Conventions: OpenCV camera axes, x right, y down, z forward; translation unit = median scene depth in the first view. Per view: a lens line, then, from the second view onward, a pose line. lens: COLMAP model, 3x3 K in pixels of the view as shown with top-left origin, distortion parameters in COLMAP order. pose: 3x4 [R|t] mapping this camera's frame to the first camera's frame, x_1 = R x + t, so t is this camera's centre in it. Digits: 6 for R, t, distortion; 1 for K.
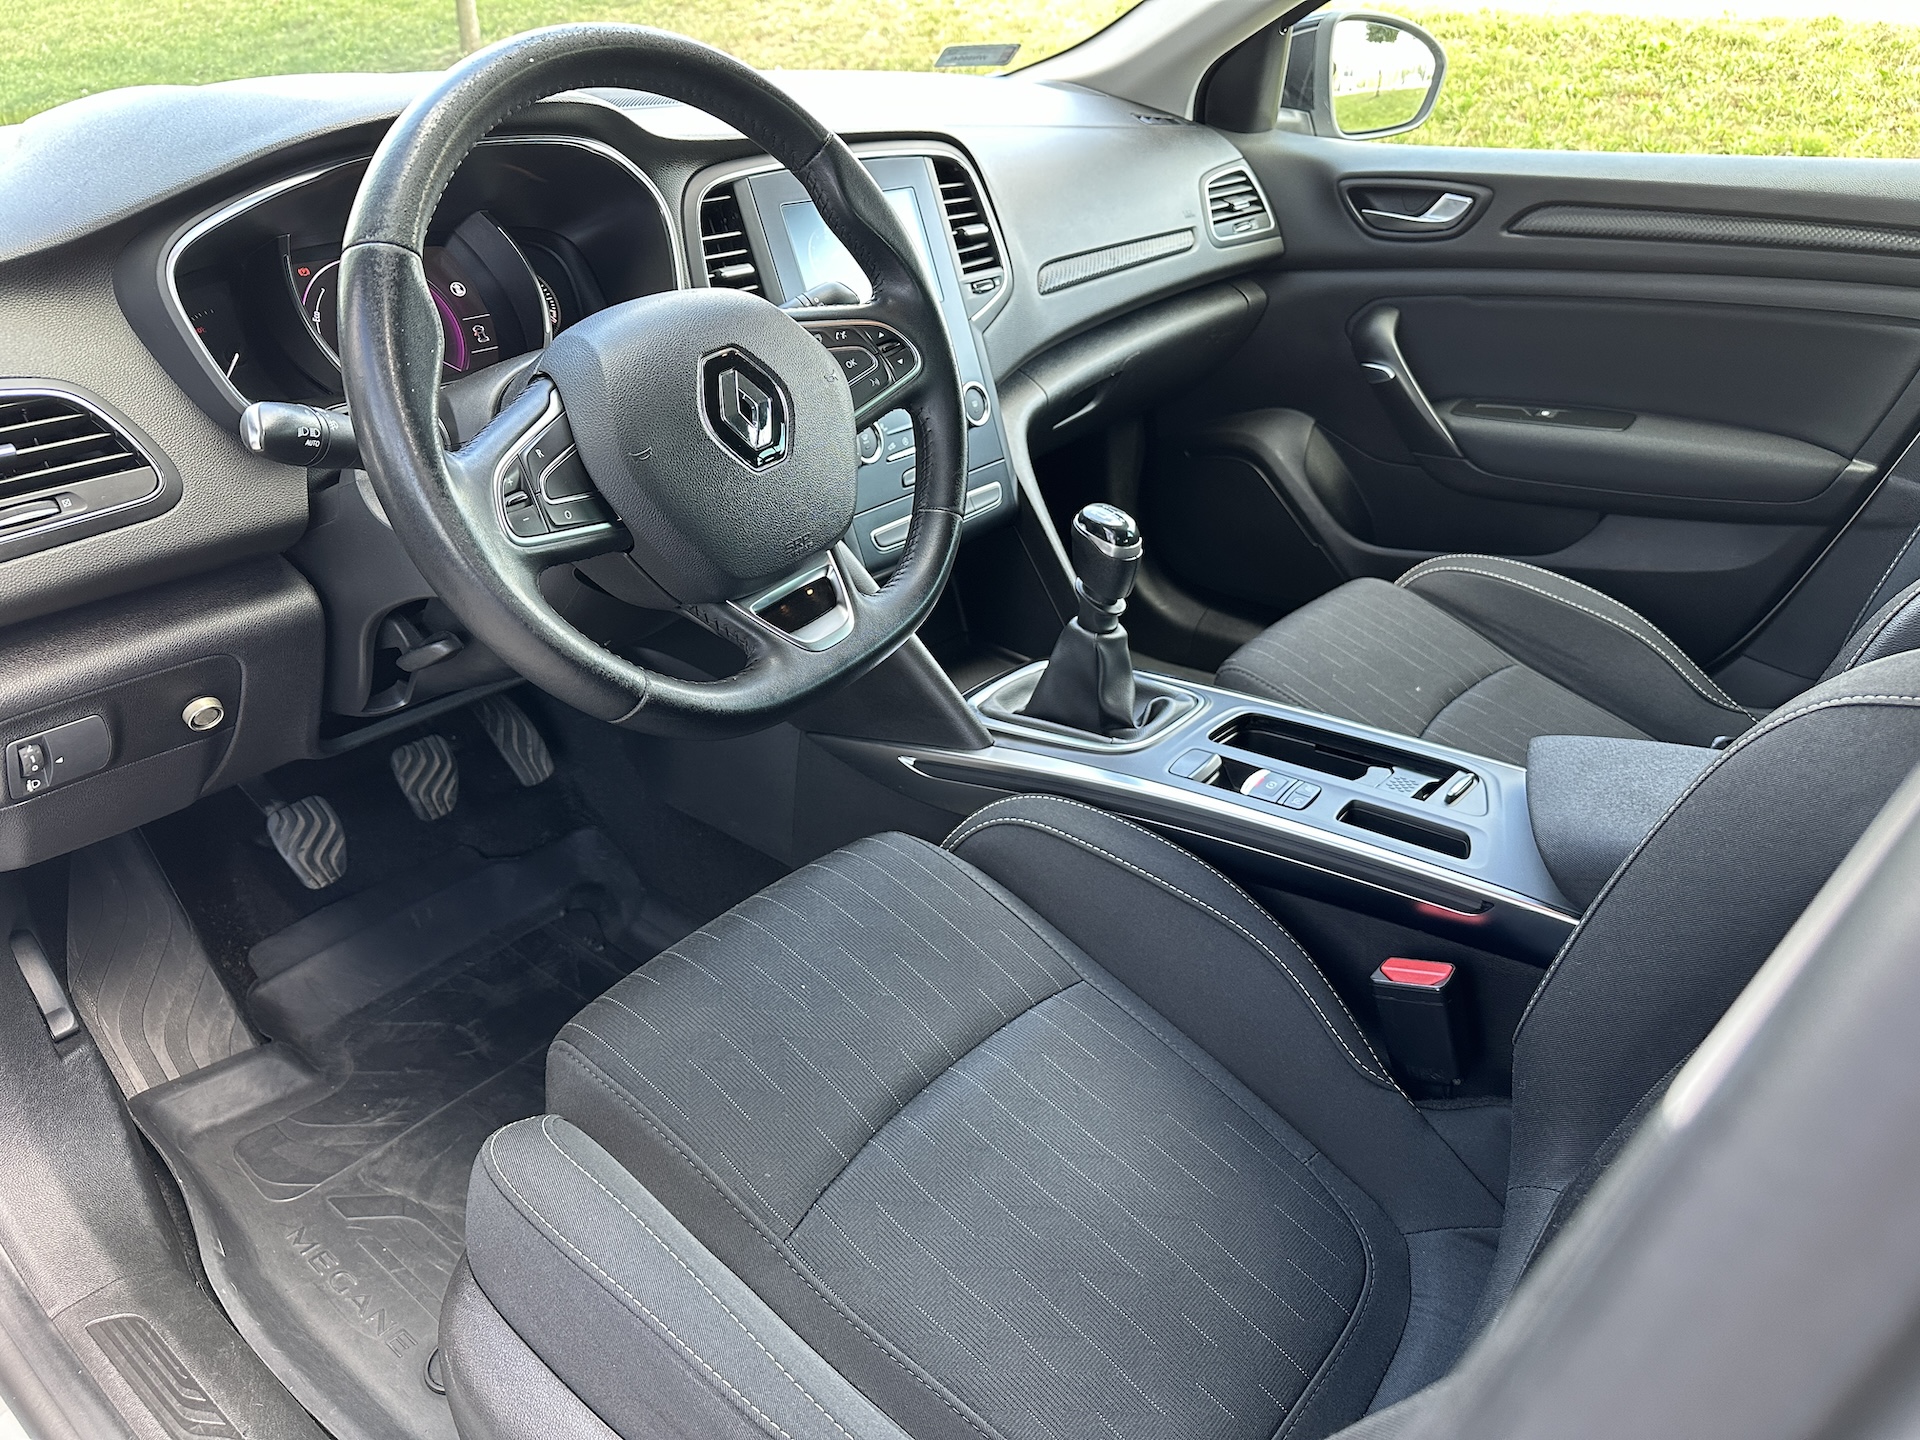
lens RADIAL K [[1357.5, 0, 981.2], [0, 1357.5, 707.2], [0, 0, 1]] dist [0.072811, -0.103018]
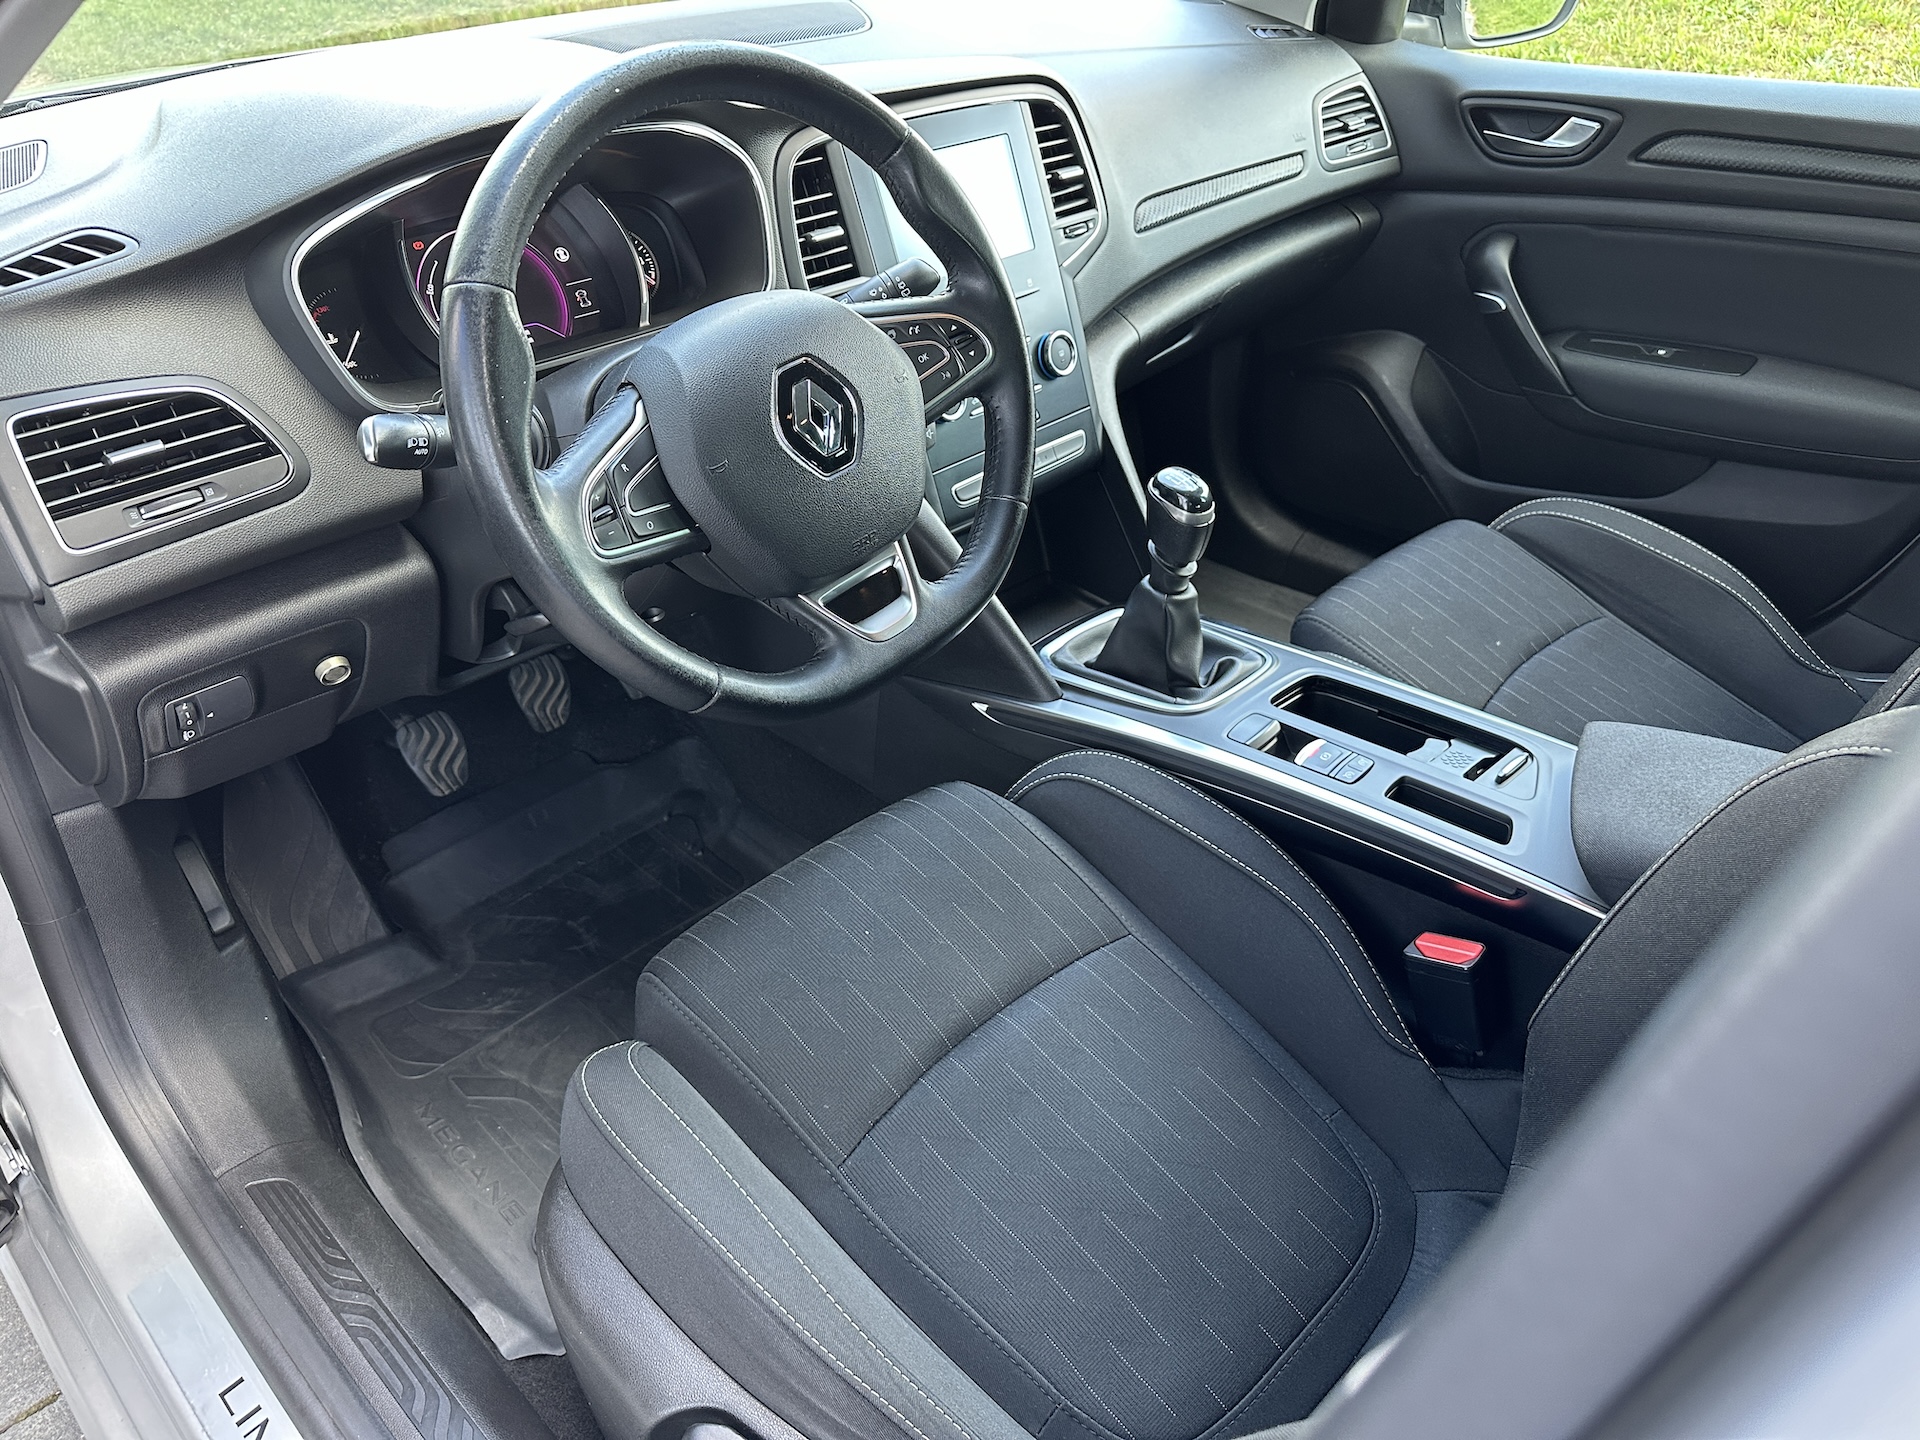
lens RADIAL K [[1357.5, 0, 981.2], [0, 1357.5, 707.2], [0, 0, 1]] dist [0.072811, -0.103018]
pose [[0.995513, 0.042503, -0.084544, 0.040257], [-0.033141, 0.993467, 0.109203, -0.086467], [0.088633, -0.105911, 0.990418, -0.045254]]
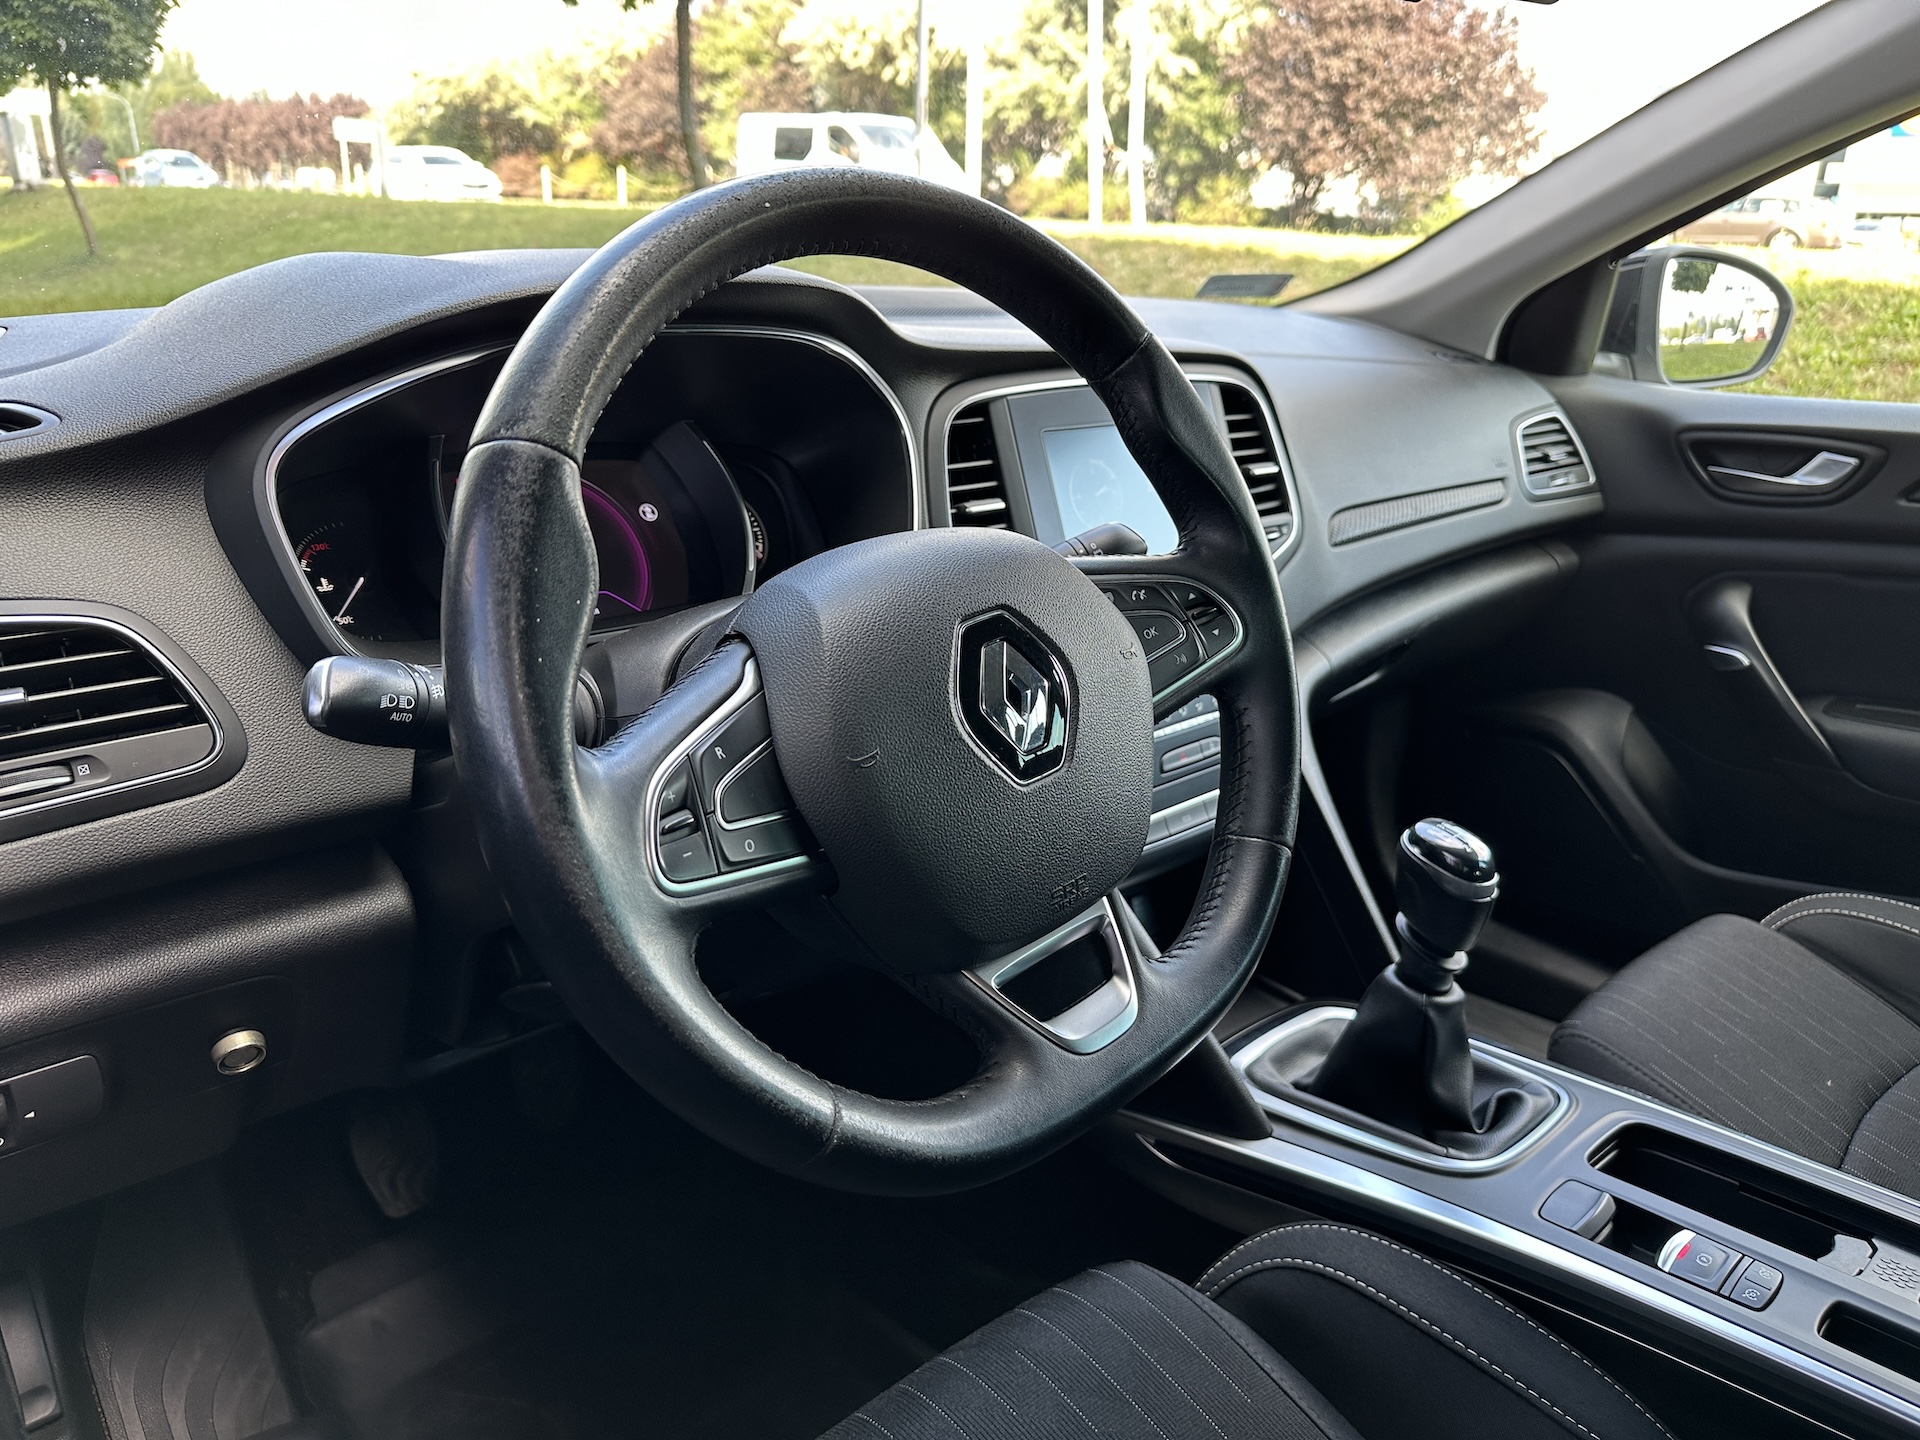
lens RADIAL K [[1357.5, 0, 981.2], [0, 1357.5, 707.2], [0, 0, 1]] dist [0.072811, -0.103018]
pose [[0.990561, 0.062202, -0.122145, -0.079636], [-0.081476, 0.983789, -0.159751, -0.077068], [0.110228, 0.168195, 0.979571, 0.247000]]
